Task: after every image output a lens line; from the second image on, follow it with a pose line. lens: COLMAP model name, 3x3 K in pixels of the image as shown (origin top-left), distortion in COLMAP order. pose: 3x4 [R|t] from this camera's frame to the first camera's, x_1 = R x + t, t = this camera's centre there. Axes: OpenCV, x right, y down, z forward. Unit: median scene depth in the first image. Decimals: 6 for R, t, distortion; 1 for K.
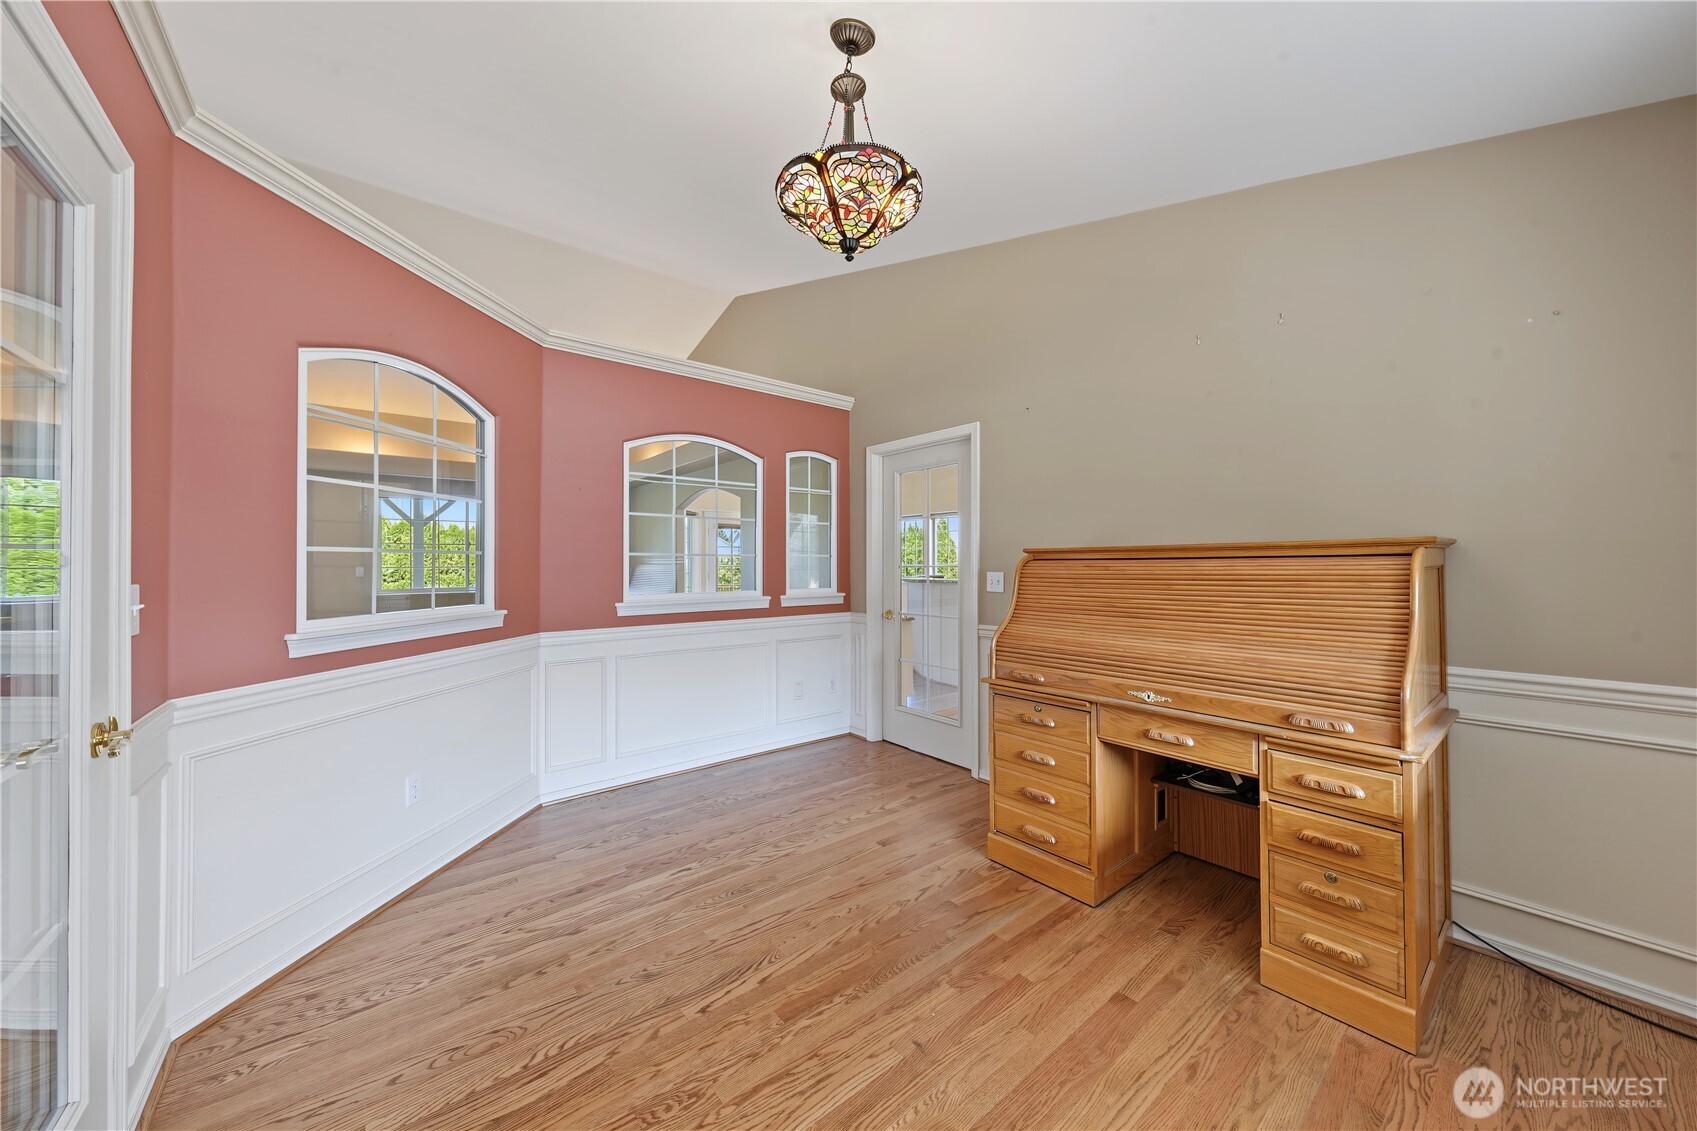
lens RADIAL K [[616.1, 0, 847.1], [0, 616.1, 564.7], [0, 0, 1]] dist [-0.005164, -0.000001]
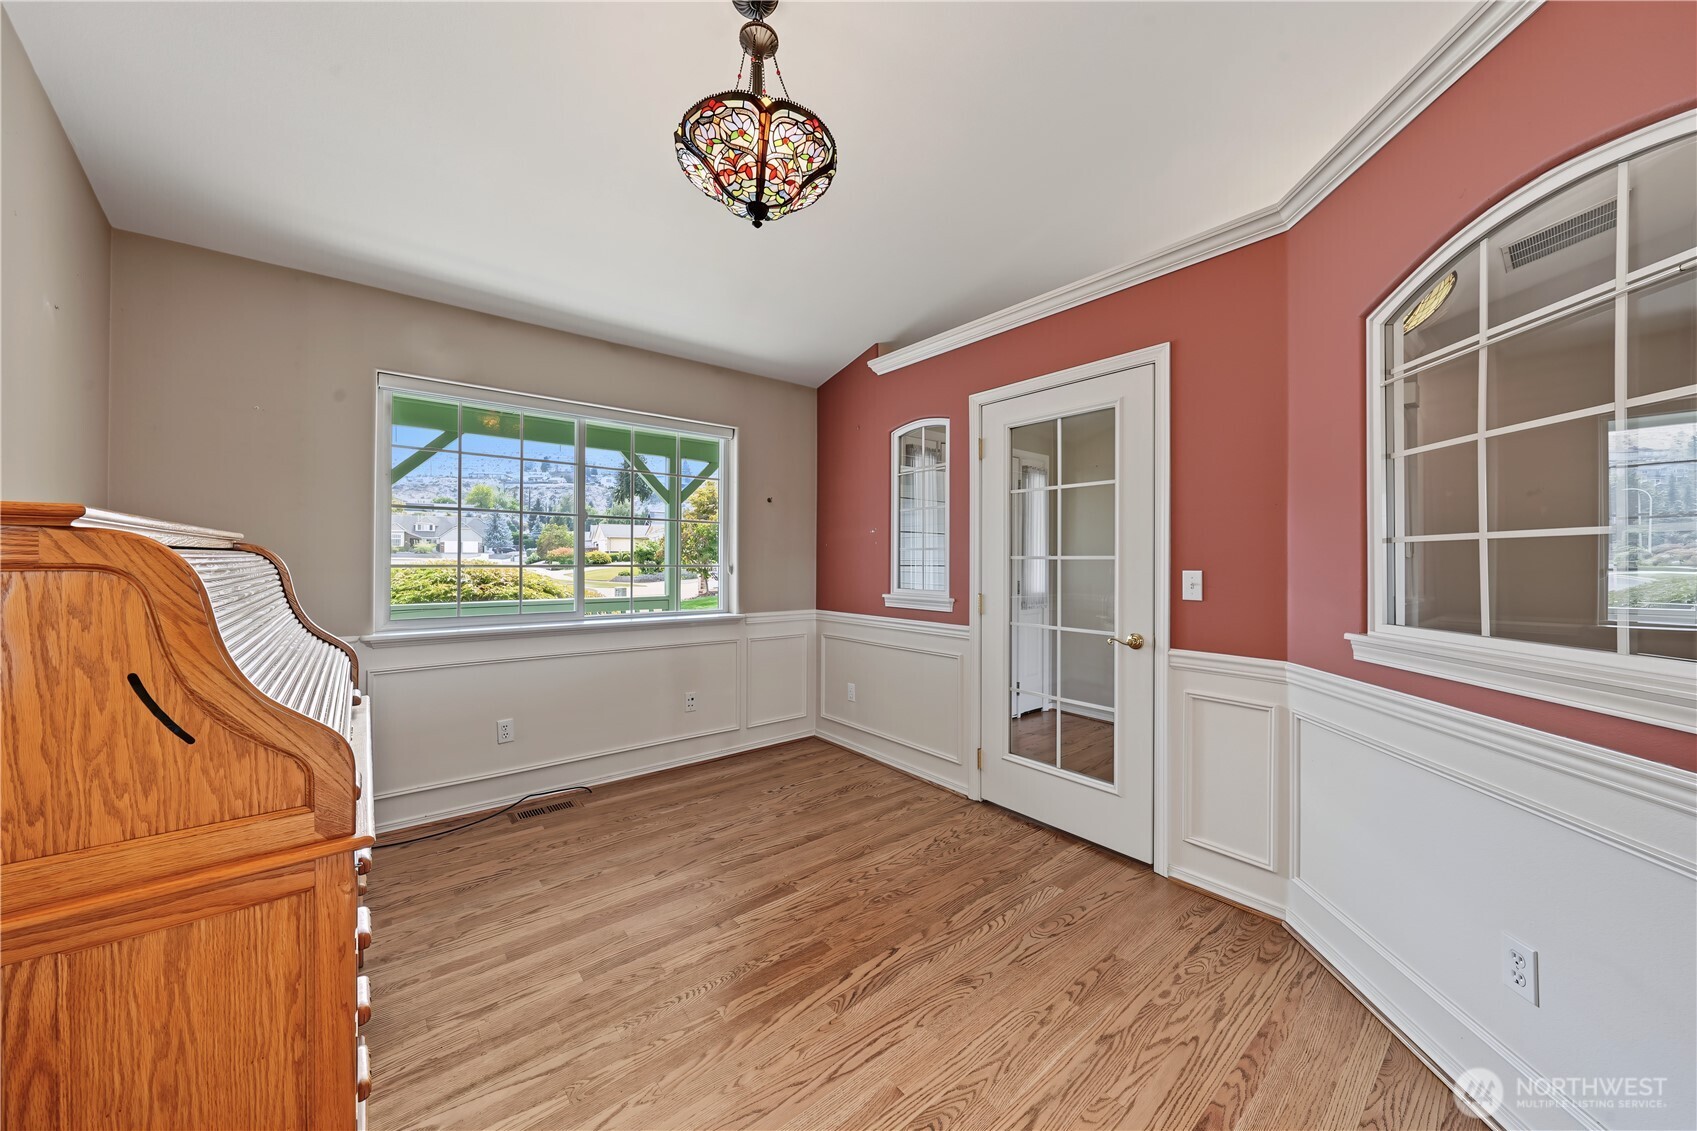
lens RADIAL K [[616.1, 0, 851.5], [0, 616.1, 560.2], [0, 0, 1]] dist [-0.005164, -0.000001]
pose [[-0.999955, -0.001163, -0.009424, -0.138037], [-0.001195, 0.999994, 0.003382, -0.000840], [0.009420, 0.003393, -0.999950, 2.057301]]
